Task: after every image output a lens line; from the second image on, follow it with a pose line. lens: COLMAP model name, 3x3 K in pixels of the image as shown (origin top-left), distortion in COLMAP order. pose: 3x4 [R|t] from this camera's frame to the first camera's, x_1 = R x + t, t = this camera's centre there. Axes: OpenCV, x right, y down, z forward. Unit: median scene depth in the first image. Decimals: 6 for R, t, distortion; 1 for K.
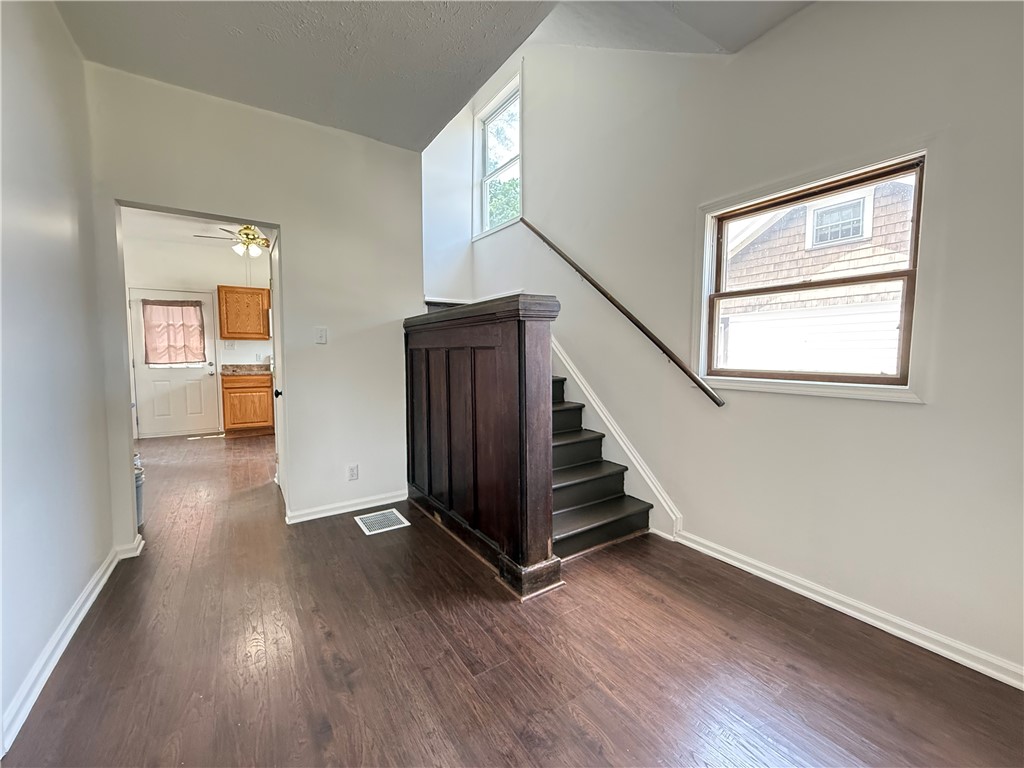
lens RADIAL K [[410.4, 0, 511.1], [0, 410.4, 384.7], [0, 0, 1]] dist [0.000425, 0.000082]
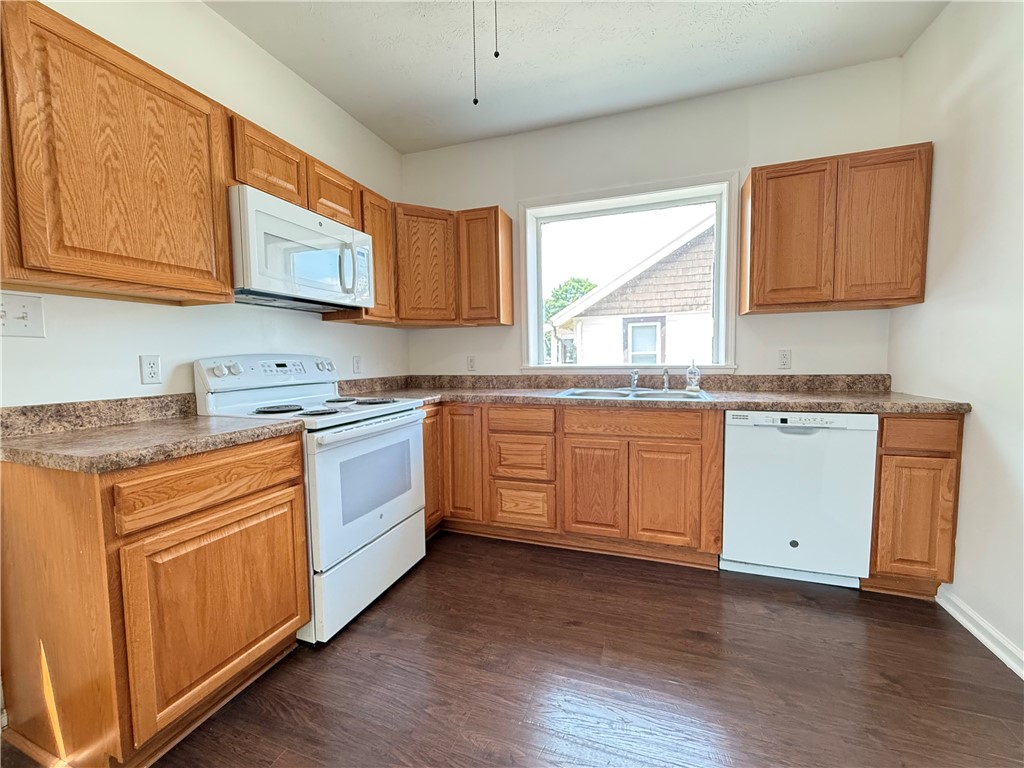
lens RADIAL K [[410.4, 0, 511.1], [0, 410.4, 384.7], [0, 0, 1]] dist [0.000425, 0.000082]
pose [[0.801063, -0.054274, 0.596115, -1.504121], [0.059194, 0.998182, 0.011334, -0.118326], [-0.595646, 0.026207, 0.802819, 1.685528]]
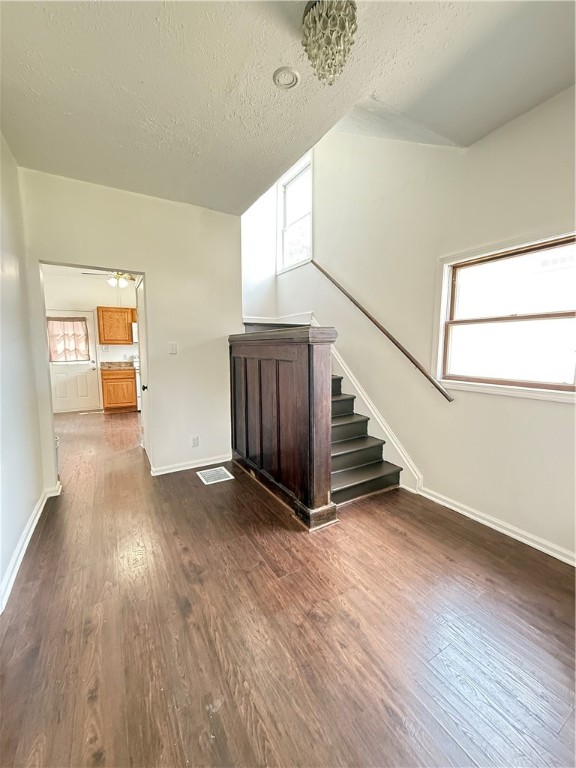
lens RADIAL K [[307.8, 0, 288.0], [0, 307.8, 384.0], [0, 0, 1]] dist [0.000425, 0.000082]
pose [[0.998641, 0.005008, -0.051878, 0.002068], [-0.002836, 0.999120, 0.041840, -0.048507], [0.052042, -0.041636, 0.997777, -0.085917]]
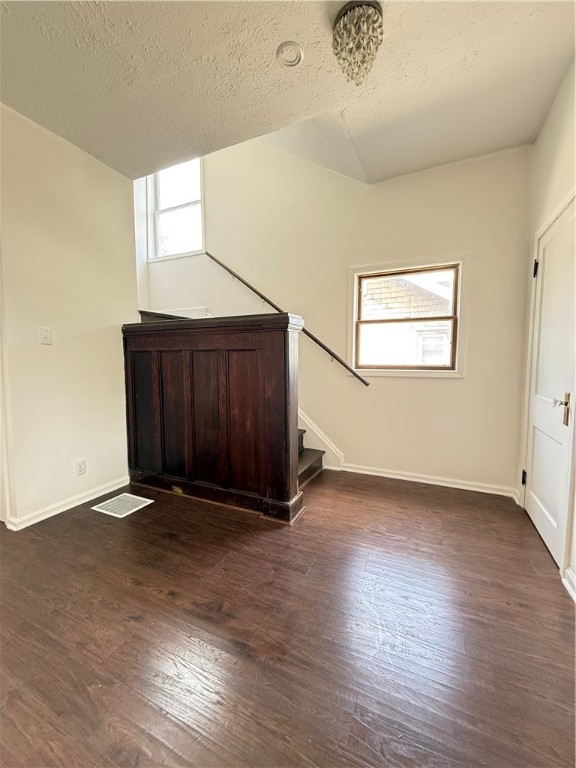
lens RADIAL K [[307.8, 0, 288.0], [0, 307.8, 384.0], [0, 0, 1]] dist [0.000425, 0.000082]
pose [[0.854746, -0.040695, 0.517449, -0.423275], [0.038931, 0.999140, 0.014269, 0.011418], [-0.517585, 0.007949, 0.855595, 0.057626]]
